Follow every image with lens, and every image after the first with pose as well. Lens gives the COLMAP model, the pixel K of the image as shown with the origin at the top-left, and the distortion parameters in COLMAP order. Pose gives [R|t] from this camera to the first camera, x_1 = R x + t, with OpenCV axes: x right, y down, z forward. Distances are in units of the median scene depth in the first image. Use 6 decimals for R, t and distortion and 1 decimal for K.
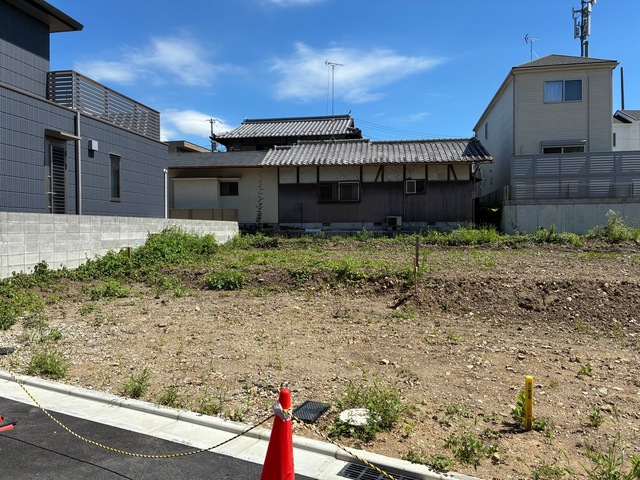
lens RADIAL K [[481.4, 0, 313.2], [0, 481.4, 235.3], [0, 0, 1]] dist [0.058143, -0.080289]
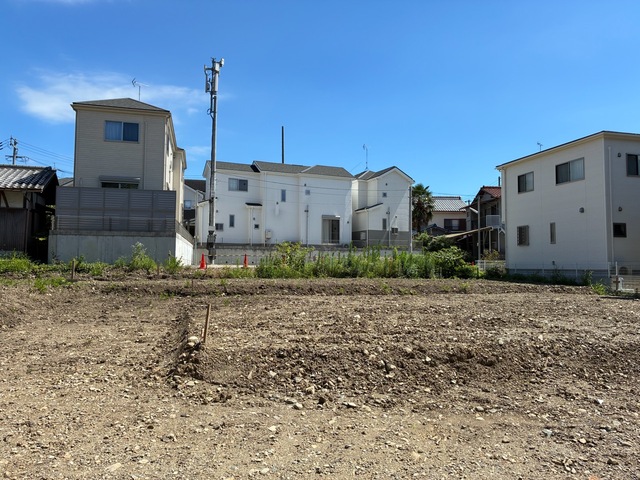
lens RADIAL K [[483.0, 0, 318.6], [0, 483.0, 234.9], [0, 0, 1]] dist [0.060096, -0.076129]
pose [[0.903620, 0.041018, 0.426366, 0.445739], [-0.007422, 0.996754, -0.080162, 0.014338], [-0.428270, 0.069271, 0.900992, -0.140333]]
